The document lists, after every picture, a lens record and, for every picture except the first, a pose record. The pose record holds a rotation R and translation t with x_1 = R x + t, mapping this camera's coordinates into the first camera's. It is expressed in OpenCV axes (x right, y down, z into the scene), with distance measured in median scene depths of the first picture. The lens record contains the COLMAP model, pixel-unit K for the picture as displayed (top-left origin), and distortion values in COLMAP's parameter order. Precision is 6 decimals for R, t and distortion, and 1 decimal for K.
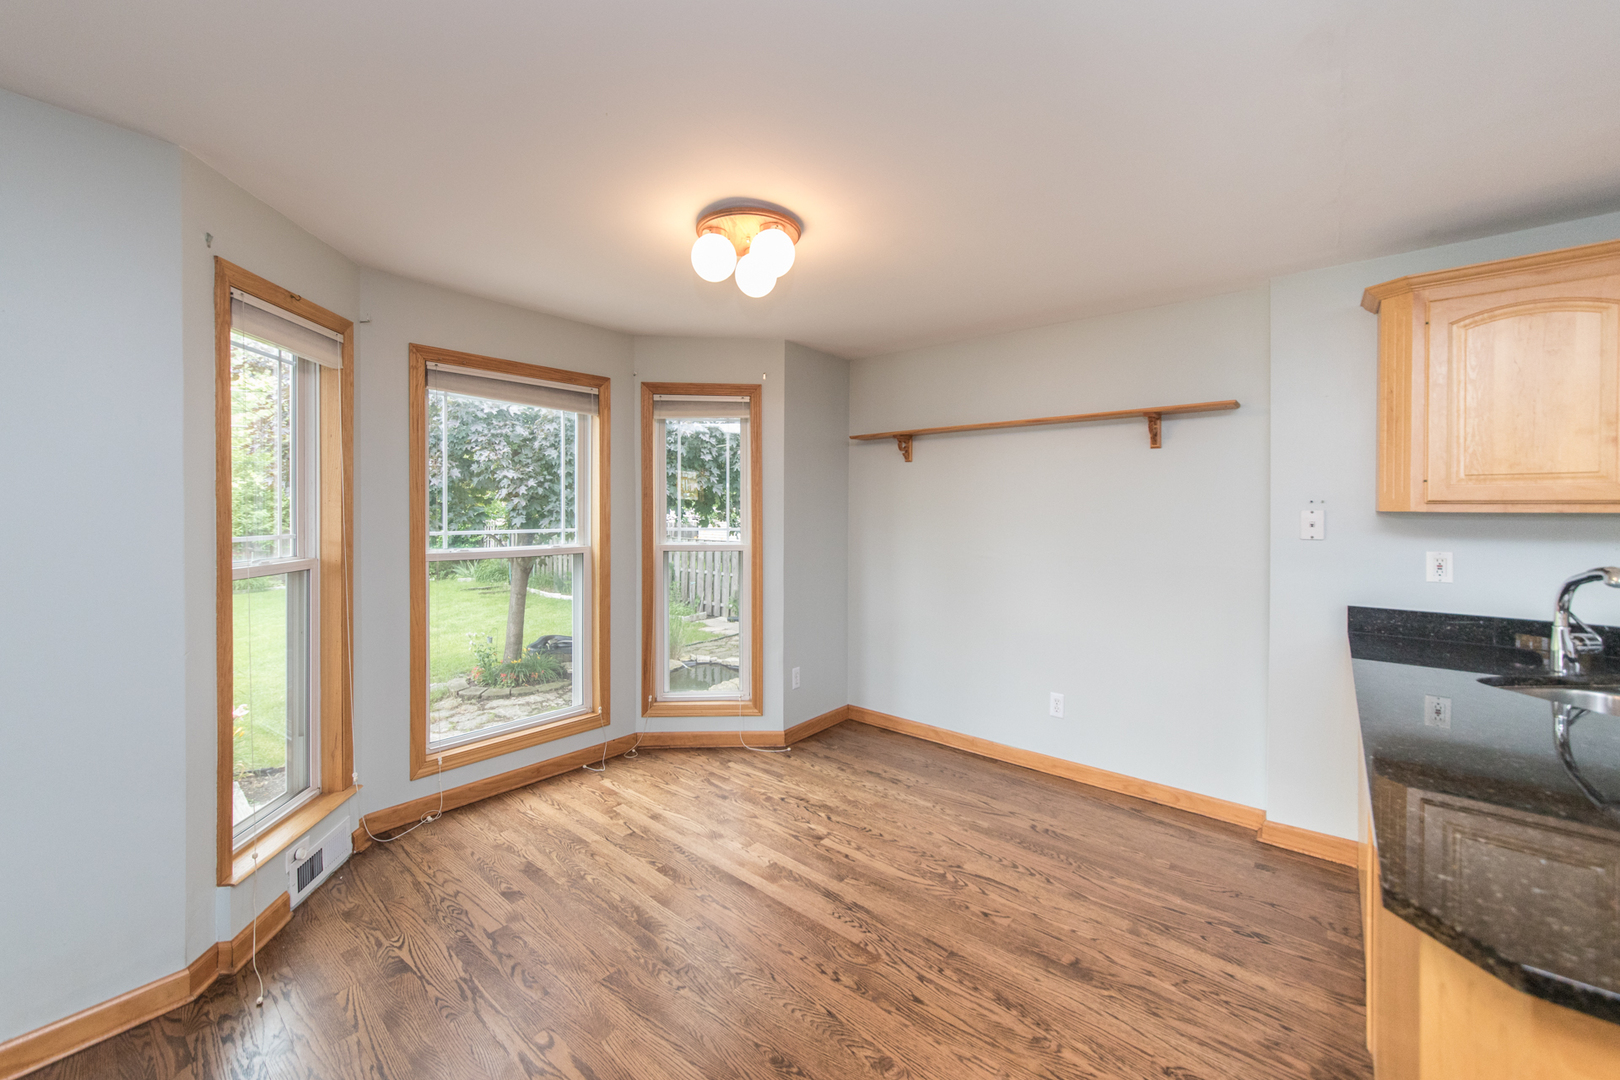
lens RADIAL K [[639.9, 0, 796.4], [0, 639.9, 516.1], [0, 0, 1]] dist [0.004663, 0.001256]
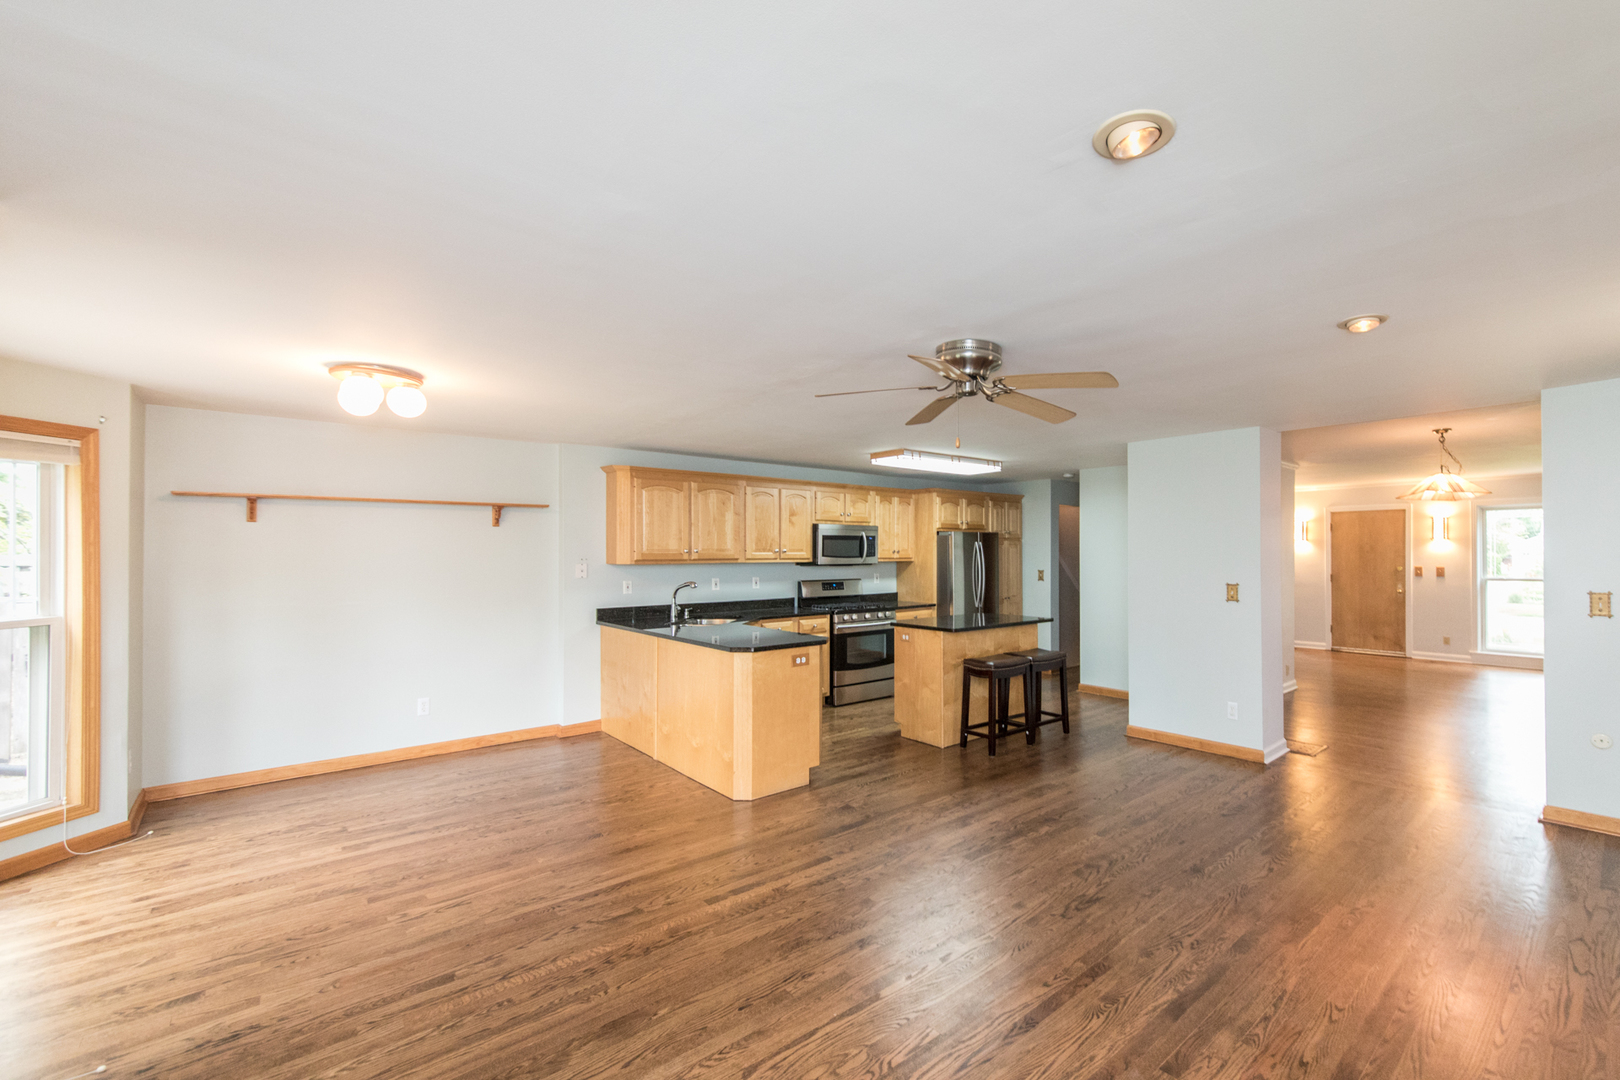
lens RADIAL K [[639.9, 0, 801.4], [0, 639.9, 547.8], [0, 0, 1]] dist [0.004663, 0.001256]
pose [[0.285757, 0.000260, 0.958302, -1.049901], [0.009713, 0.999948, -0.003168, -0.052812], [-0.958253, 0.010213, 0.285739, -0.274113]]
